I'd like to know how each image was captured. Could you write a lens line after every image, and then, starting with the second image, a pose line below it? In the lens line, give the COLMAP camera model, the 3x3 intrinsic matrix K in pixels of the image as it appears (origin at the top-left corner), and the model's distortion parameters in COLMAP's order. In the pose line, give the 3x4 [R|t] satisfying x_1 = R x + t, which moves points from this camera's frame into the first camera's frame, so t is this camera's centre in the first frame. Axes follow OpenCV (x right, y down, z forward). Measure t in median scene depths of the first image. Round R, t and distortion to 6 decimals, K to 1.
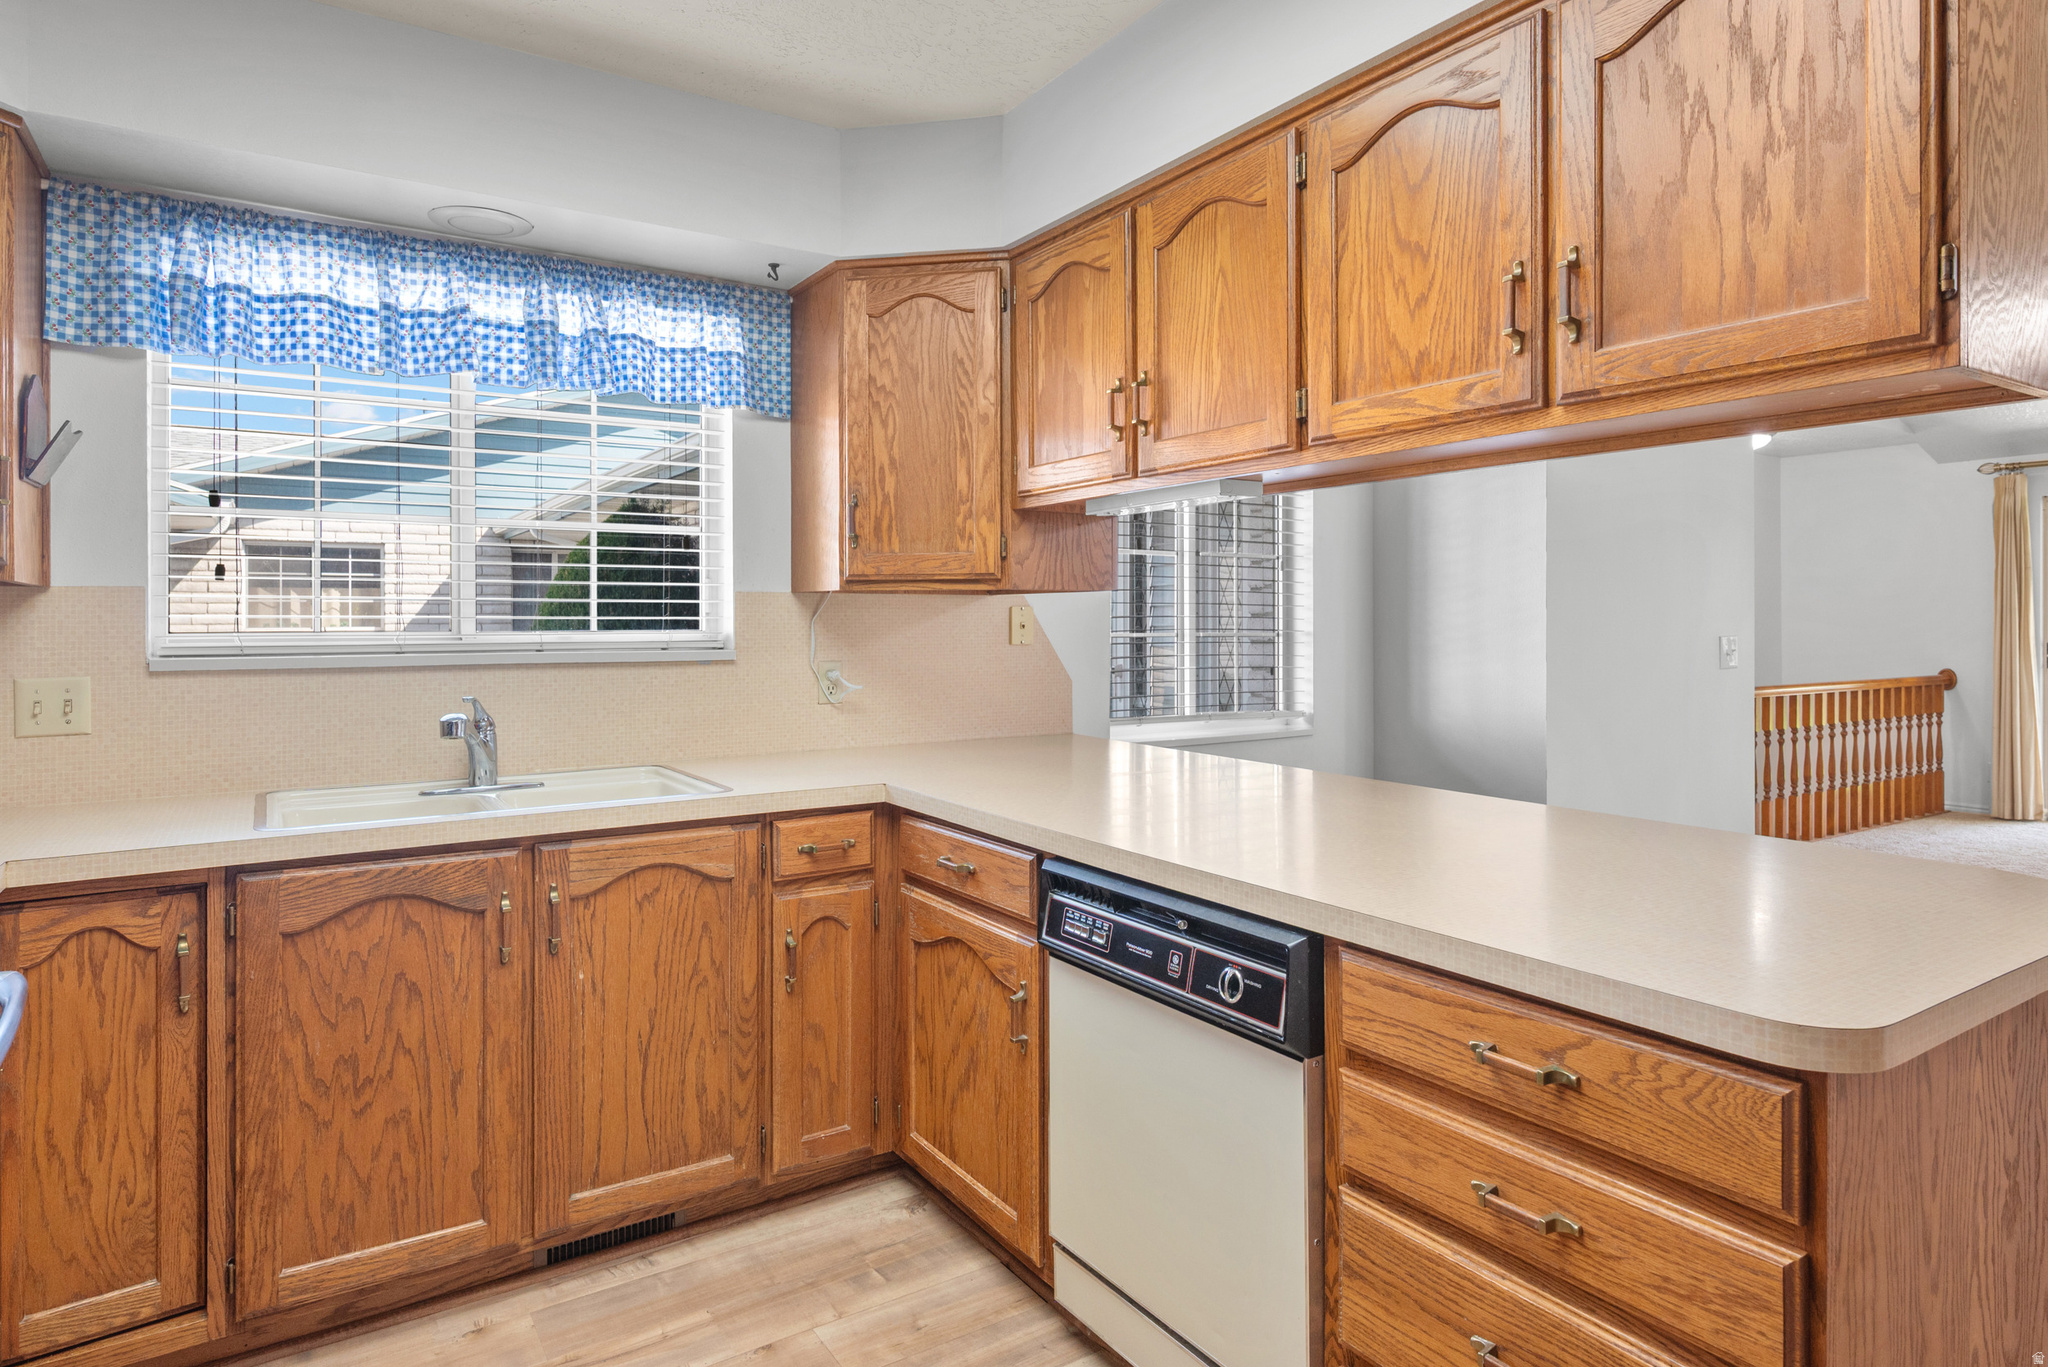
lens RADIAL K [[1169.6, 0, 1022.4], [0, 1169.6, 621.3], [0, 0, 1]] dist [0.000936, -0.000056]
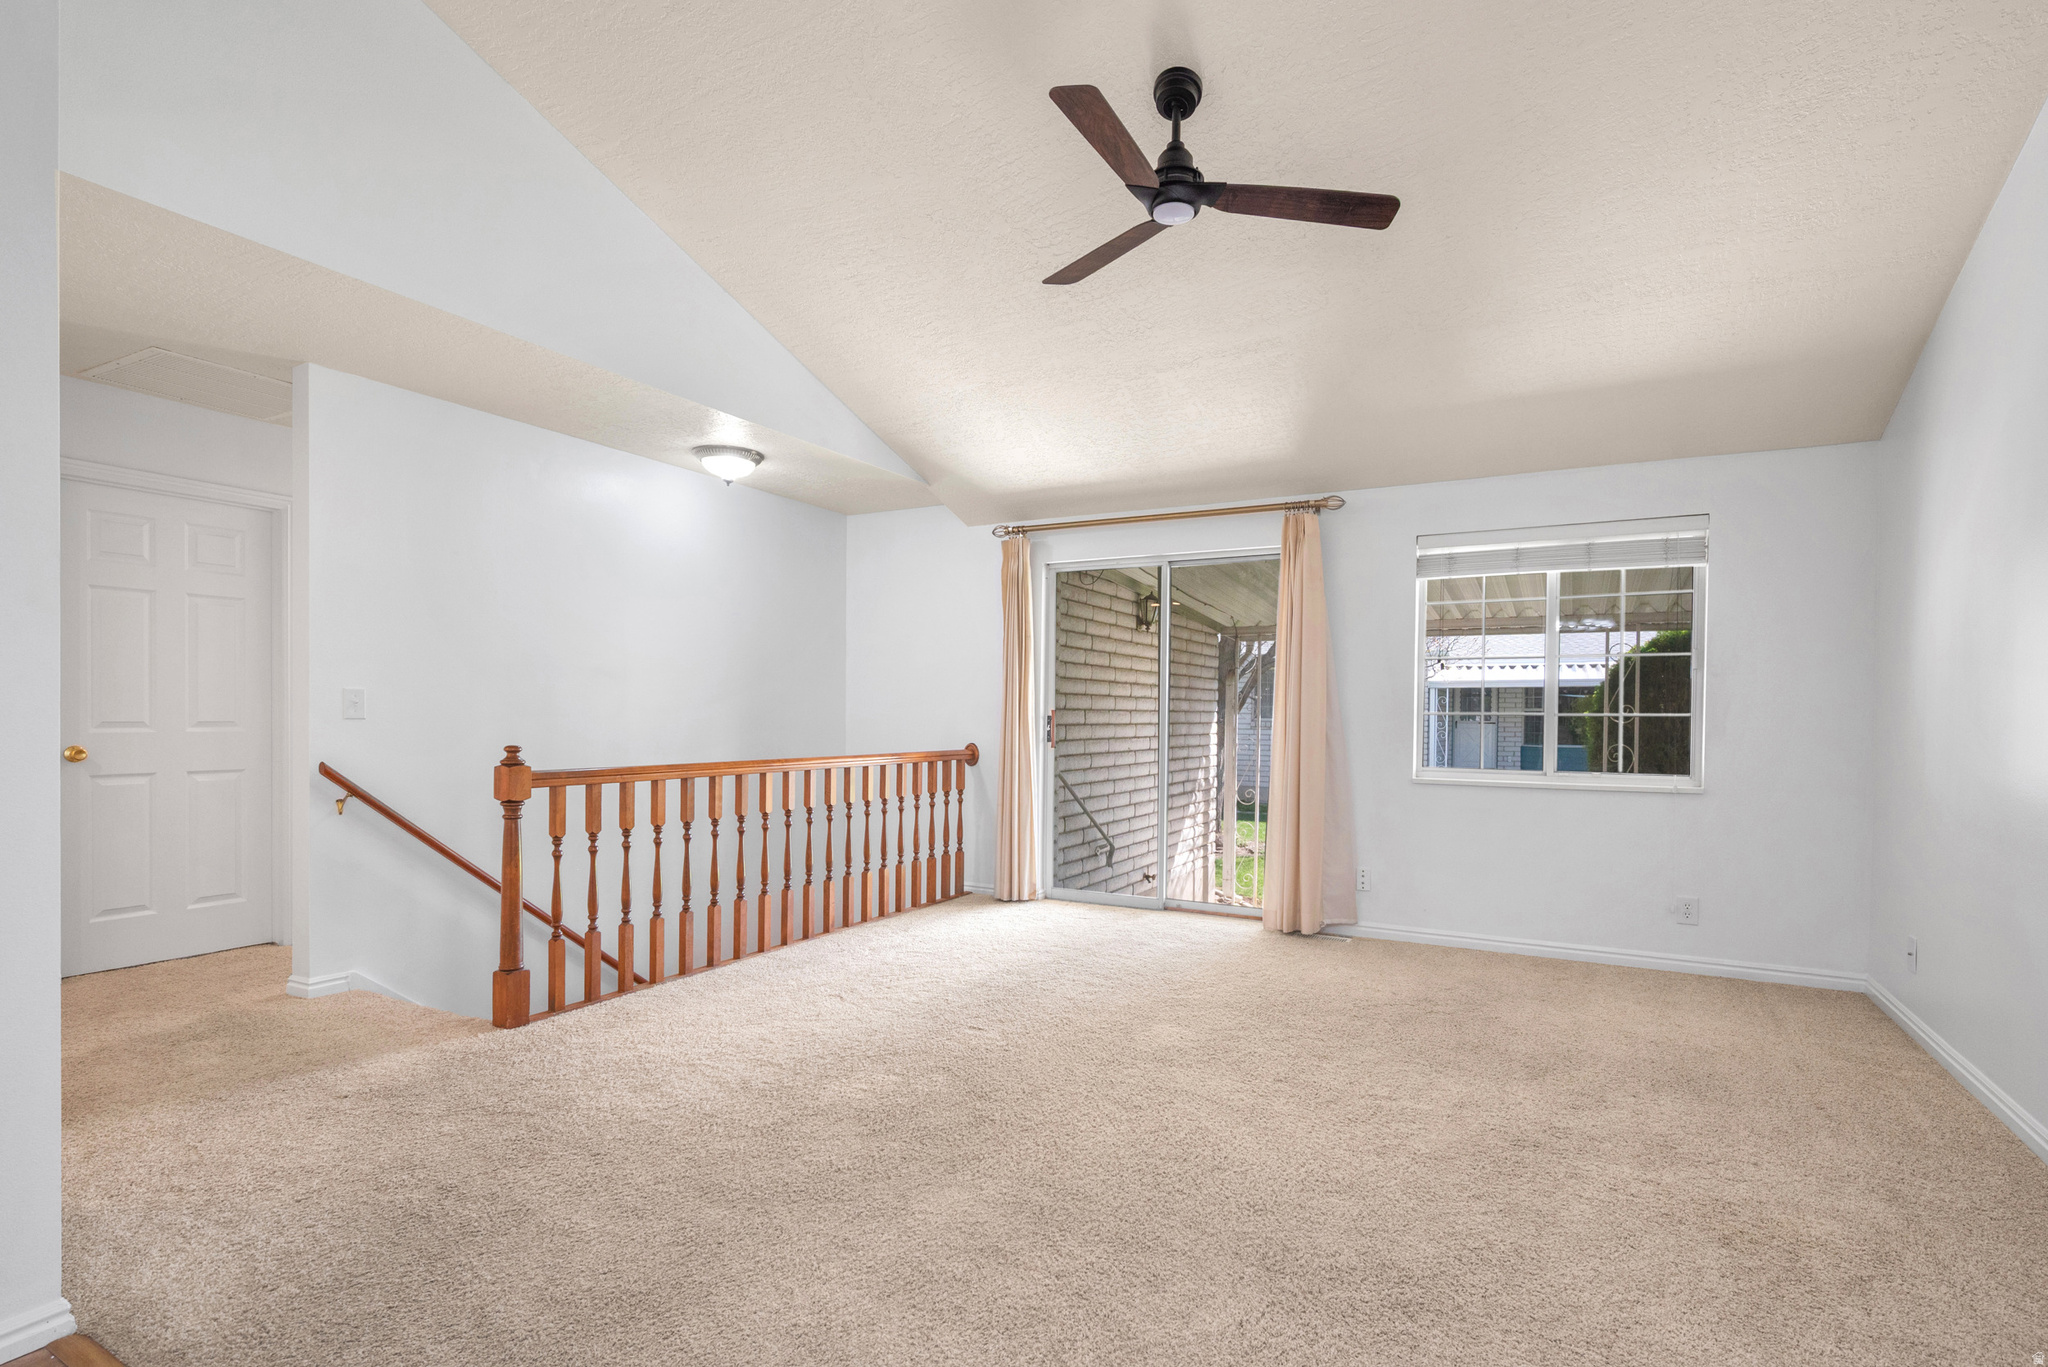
lens RADIAL K [[980.9, 0, 1029.8], [0, 980.9, 721.1], [0, 0, 1]] dist [0.000573, 0.000011]
pose [[0.884103, 0.006017, 0.467254, 1.522673], [-0.011547, 0.999893, 0.008971, 0.050446], [-0.467150, -0.013327, 0.884078, 0.909693]]
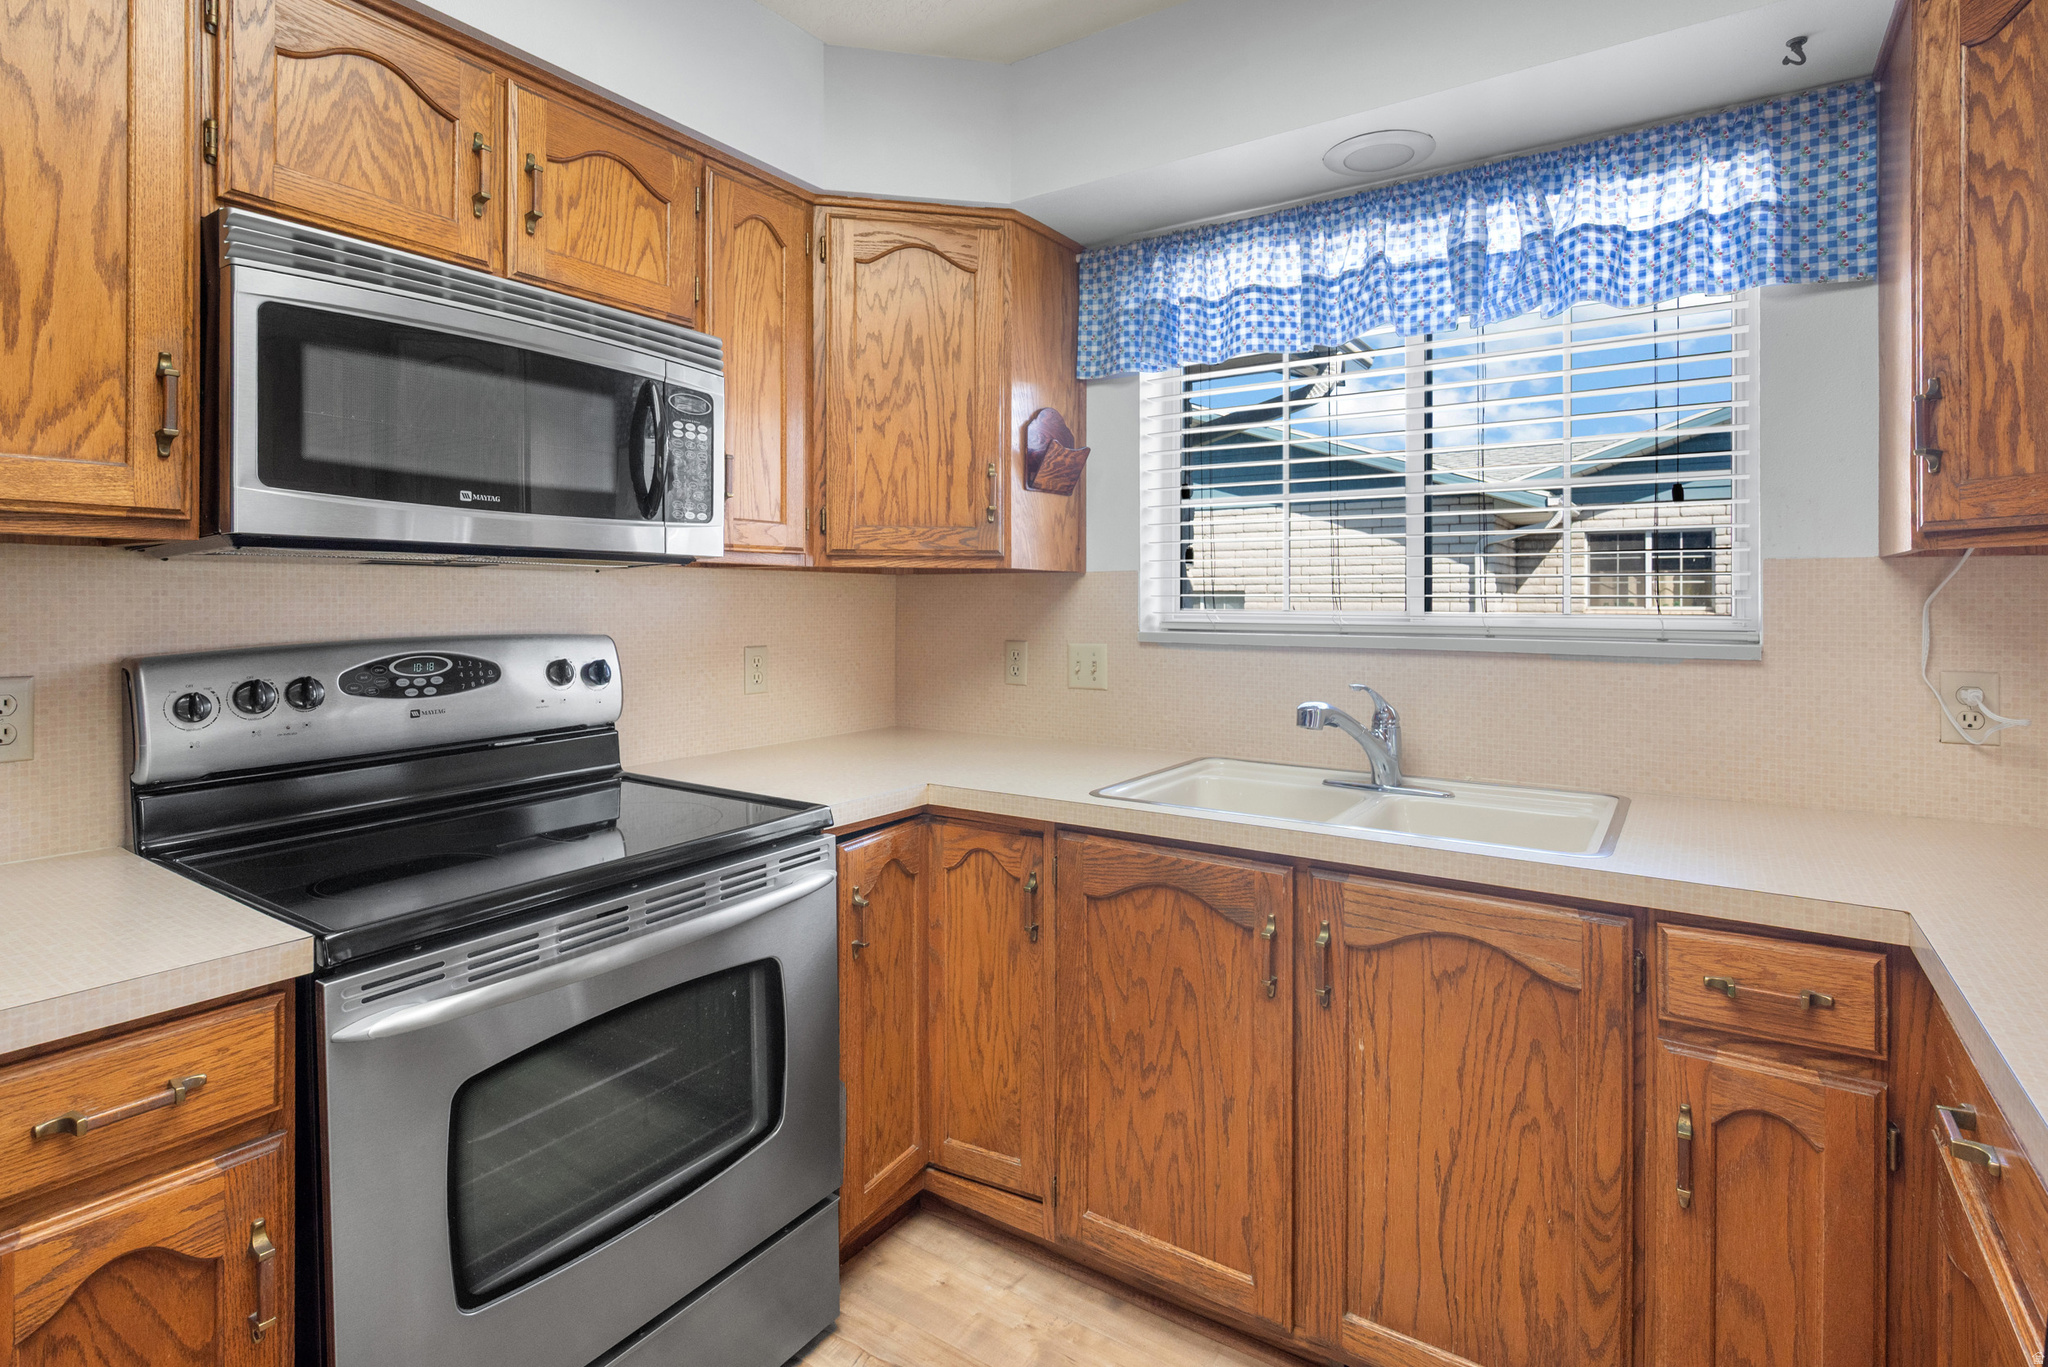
lens RADIAL K [[1011.8, 0, 1020.3], [0, 1011.8, 601.7], [0, 0, 1]] dist [-0.001824, -0.000157]
pose [[0.395714, 0.005659, -0.918356, 0.145462], [-0.004732, 0.999980, 0.004123, -0.001450], [0.918362, 0.002714, 0.395733, 0.461443]]
